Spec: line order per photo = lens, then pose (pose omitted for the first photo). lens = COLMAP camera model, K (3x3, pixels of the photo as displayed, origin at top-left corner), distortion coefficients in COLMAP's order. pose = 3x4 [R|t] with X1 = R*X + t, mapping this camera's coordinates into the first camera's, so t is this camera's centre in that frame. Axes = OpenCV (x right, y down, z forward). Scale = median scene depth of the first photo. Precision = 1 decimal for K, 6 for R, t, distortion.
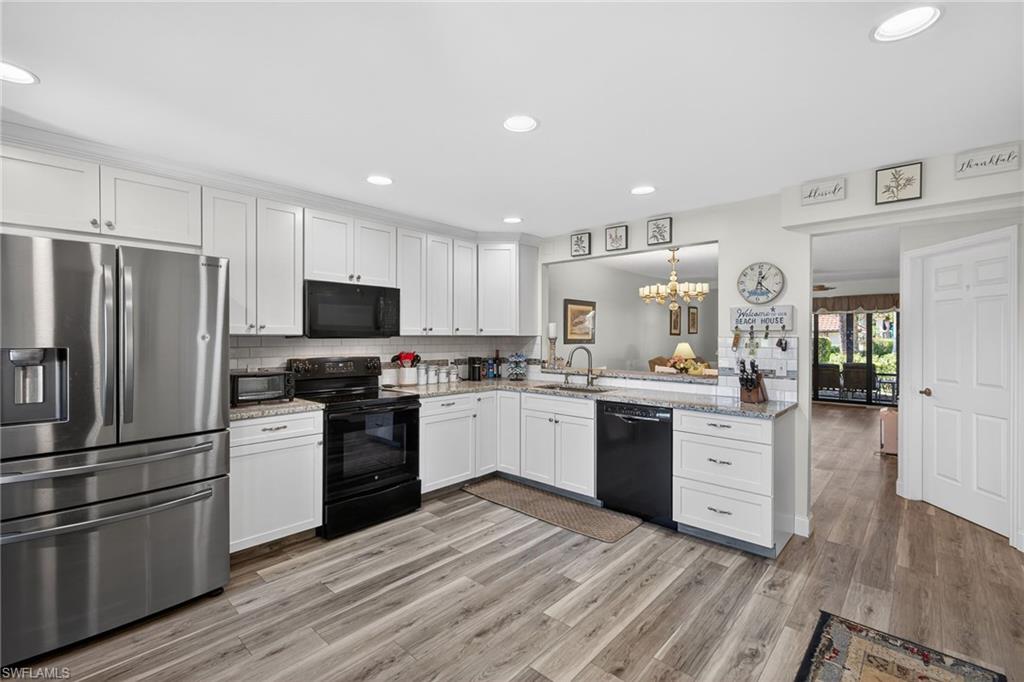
lens RADIAL K [[454.3, 0, 510.2], [0, 454.3, 338.5], [0, 0, 1]] dist [0.014264, 0.000515]
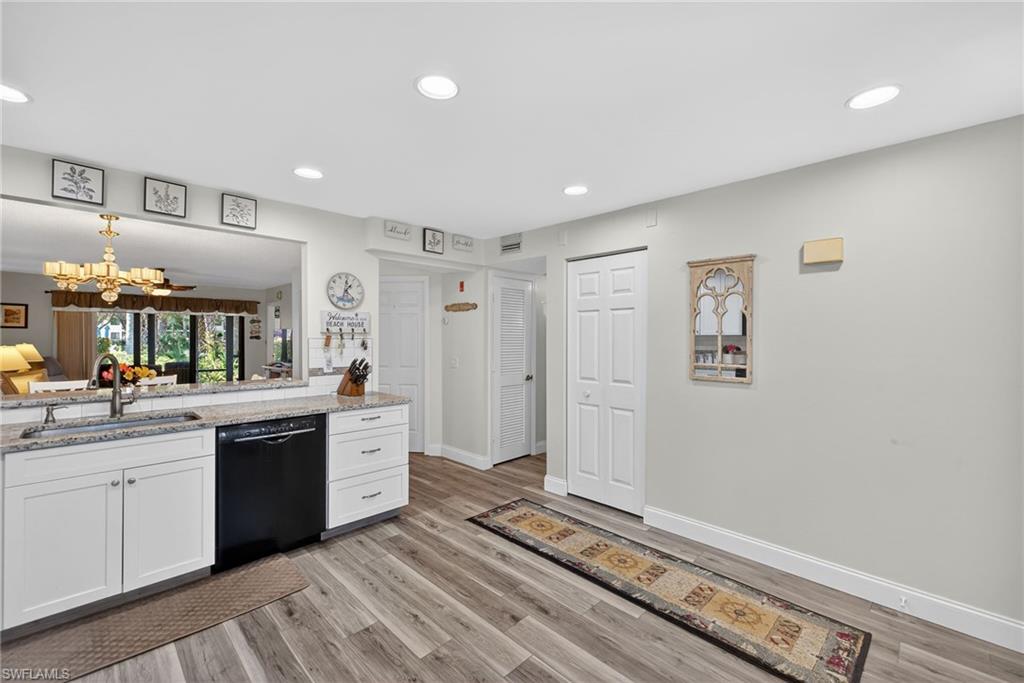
lens RADIAL K [[428.7, 0, 511.4], [0, 428.7, 338.5], [0, 0, 1]] dist [0.011956, -0.000451]
pose [[0.049480, -0.002784, 0.998771, -0.505194], [0.002920, 0.999992, 0.002643, -0.004780], [-0.998771, 0.002786, 0.049487, 0.541354]]
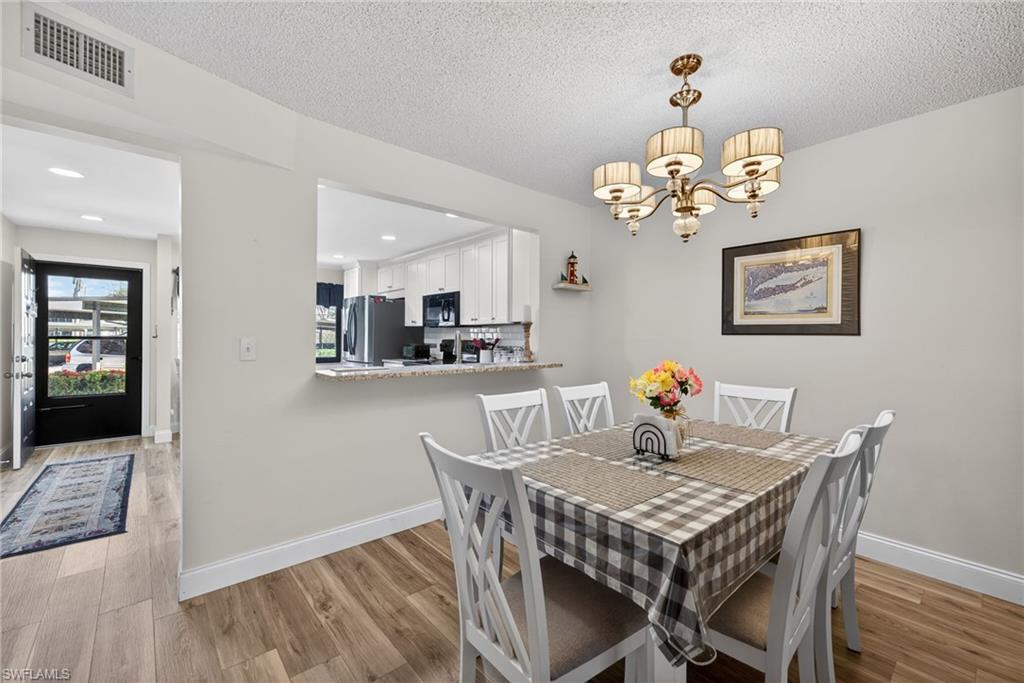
lens RADIAL K [[428.7, 0, 512.4], [0, 428.7, 338.9], [0, 0, 1]] dist [0.011956, -0.000451]
pose [[-0.113097, 0.001057, -0.993583, 1.205037], [-0.013109, 0.999911, 0.002556, 0.035952], [0.993497, 0.013314, -0.113073, 1.512398]]
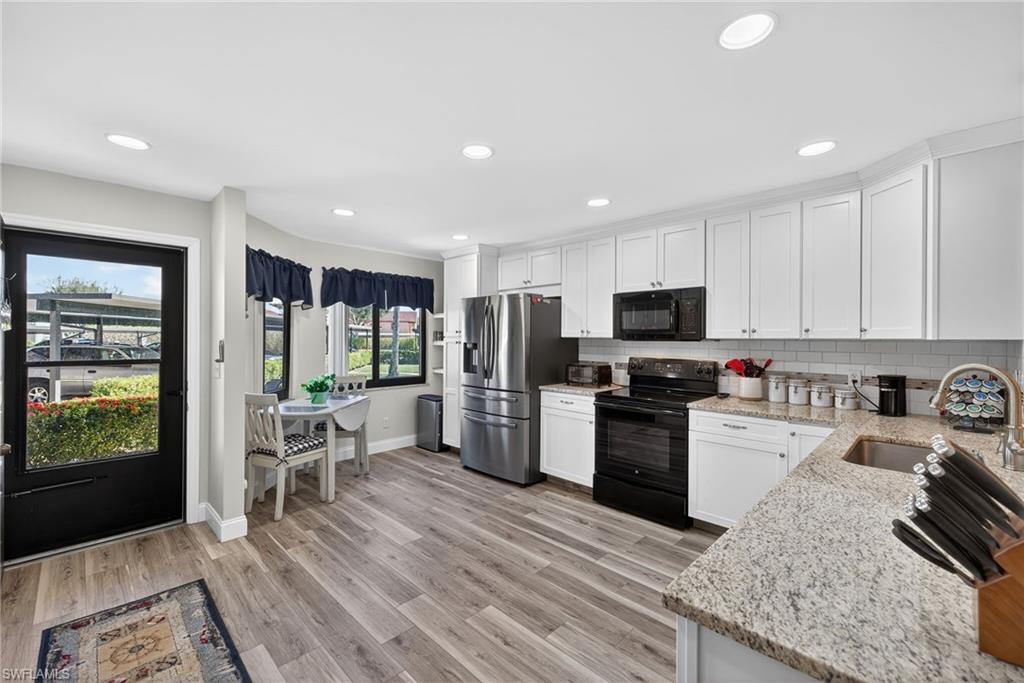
lens RADIAL K [[428.7, 0, 511.5], [0, 428.7, 339.3], [0, 0, 1]] dist [0.011956, -0.000451]
pose [[-0.038241, 0.001060, -0.999268, 0.718611], [-0.011156, 0.999937, 0.001487, -0.002356], [0.999206, 0.011204, -0.038227, 0.742183]]
